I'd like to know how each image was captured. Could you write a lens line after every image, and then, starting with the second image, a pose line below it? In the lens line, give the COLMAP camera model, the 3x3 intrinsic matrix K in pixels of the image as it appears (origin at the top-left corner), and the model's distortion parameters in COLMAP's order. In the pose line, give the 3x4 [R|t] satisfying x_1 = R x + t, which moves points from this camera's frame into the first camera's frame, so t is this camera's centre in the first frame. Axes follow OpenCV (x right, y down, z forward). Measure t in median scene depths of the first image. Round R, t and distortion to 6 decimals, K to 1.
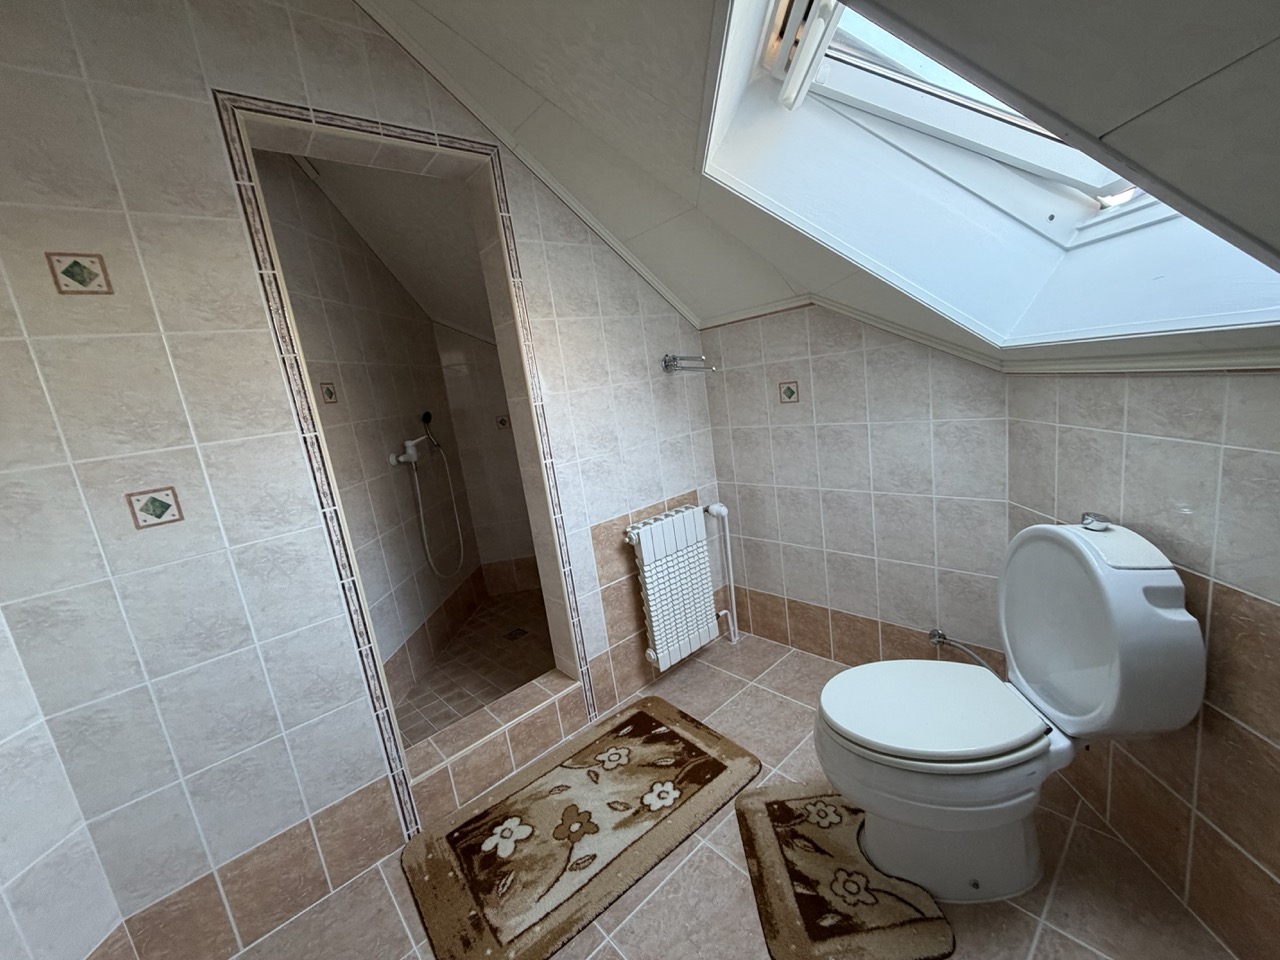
lens RADIAL K [[509.4, 0, 636.9], [0, 509.4, 481.3], [0, 0, 1]] dist [0.000866, -0.000688]
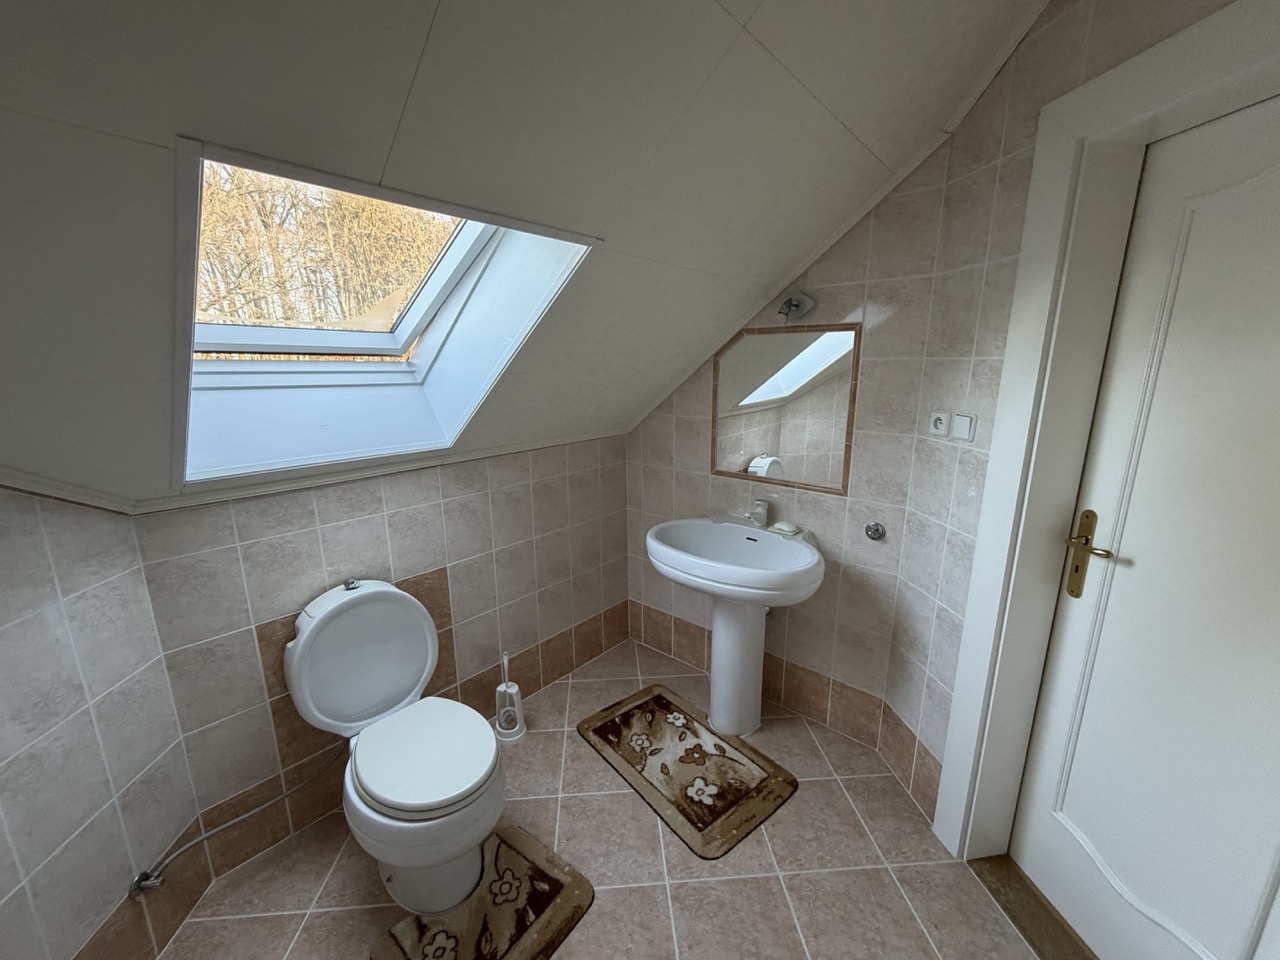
lens RADIAL K [[509.4, 0, 637.0], [0, 509.4, 478.3], [0, 0, 1]] dist [0.000866, -0.000688]
pose [[-0.789934, 0.005077, 0.613171, -0.575561], [0.227612, 0.930952, 0.285518, -0.388639], [-0.569384, 0.365105, -0.736546, 1.358243]]
